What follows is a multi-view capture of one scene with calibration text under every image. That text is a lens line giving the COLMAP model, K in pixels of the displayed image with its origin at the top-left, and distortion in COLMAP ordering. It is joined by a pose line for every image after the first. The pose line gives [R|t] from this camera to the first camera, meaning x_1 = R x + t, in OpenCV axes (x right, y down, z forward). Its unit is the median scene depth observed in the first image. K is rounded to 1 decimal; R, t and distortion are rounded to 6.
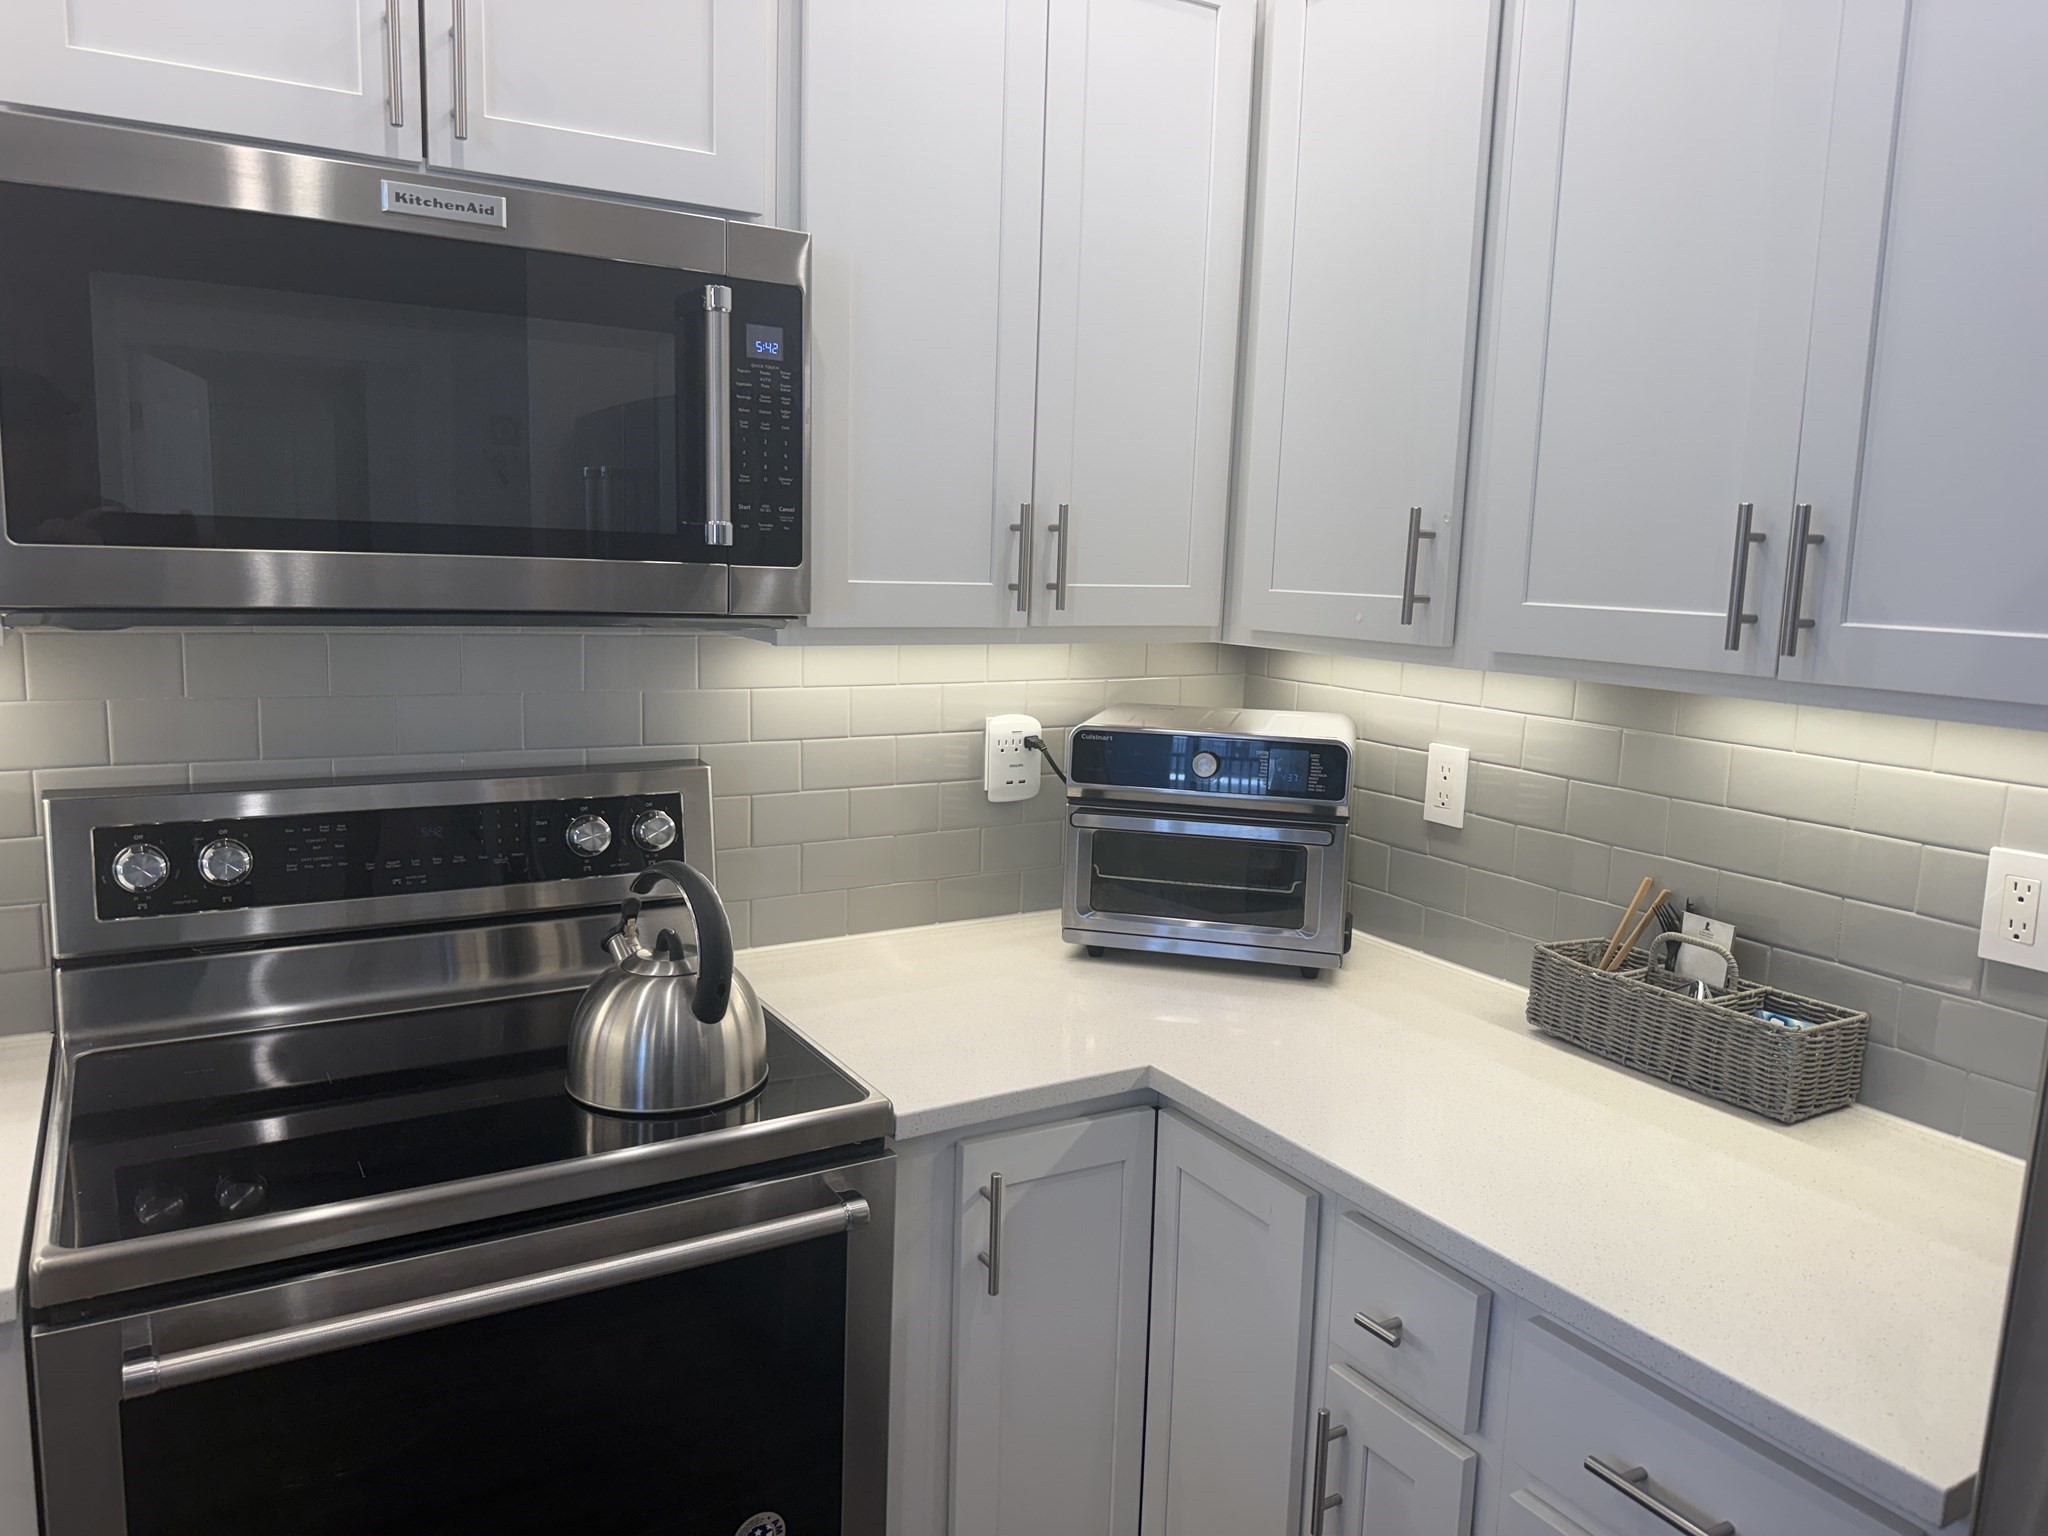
lens RADIAL K [[1450.7, 0, 1024.0], [0, 1450.7, 768.0], [0, 0, 1]] dist [0.056959, 0.000054]
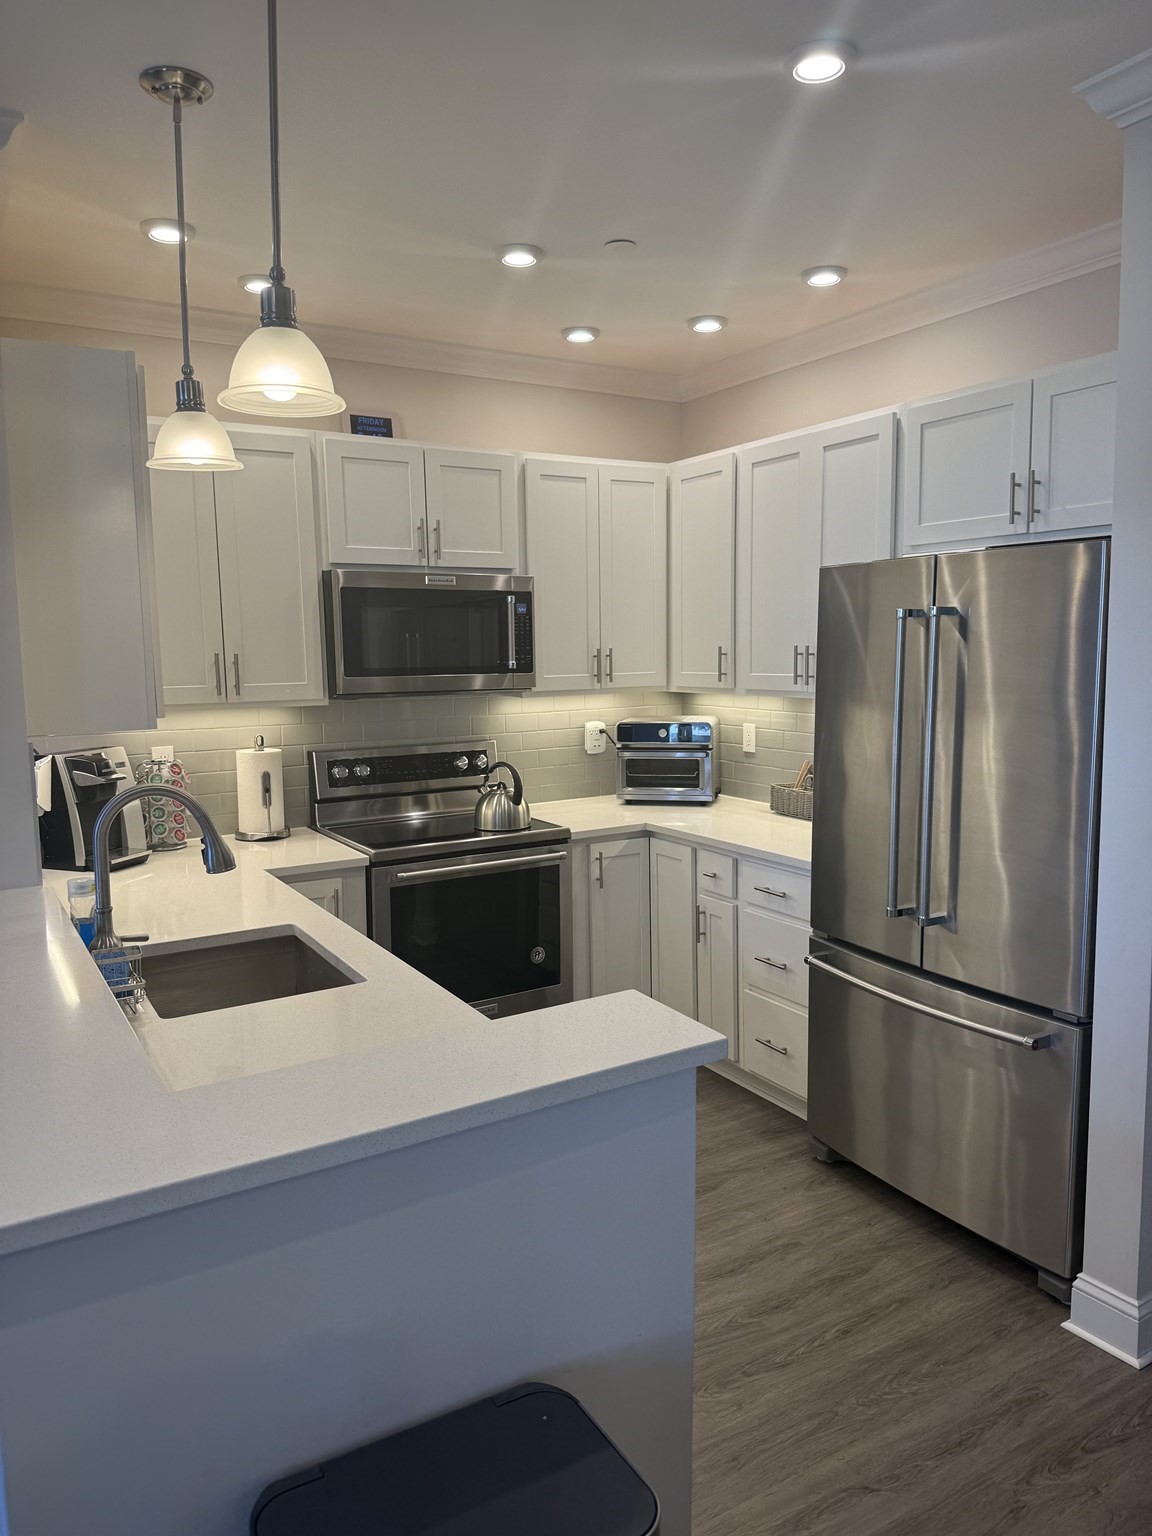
lens RADIAL K [[1056.8, 0, 576.0], [0, 1056.8, 768.0], [0, 0, 1]] dist [0.058653, -0.057242]
pose [[0.998923, -0.046339, -0.002520, -0.054501], [0.046244, 0.998491, -0.029623, 0.139786], [0.003888, 0.029474, 0.999558, -1.274968]]
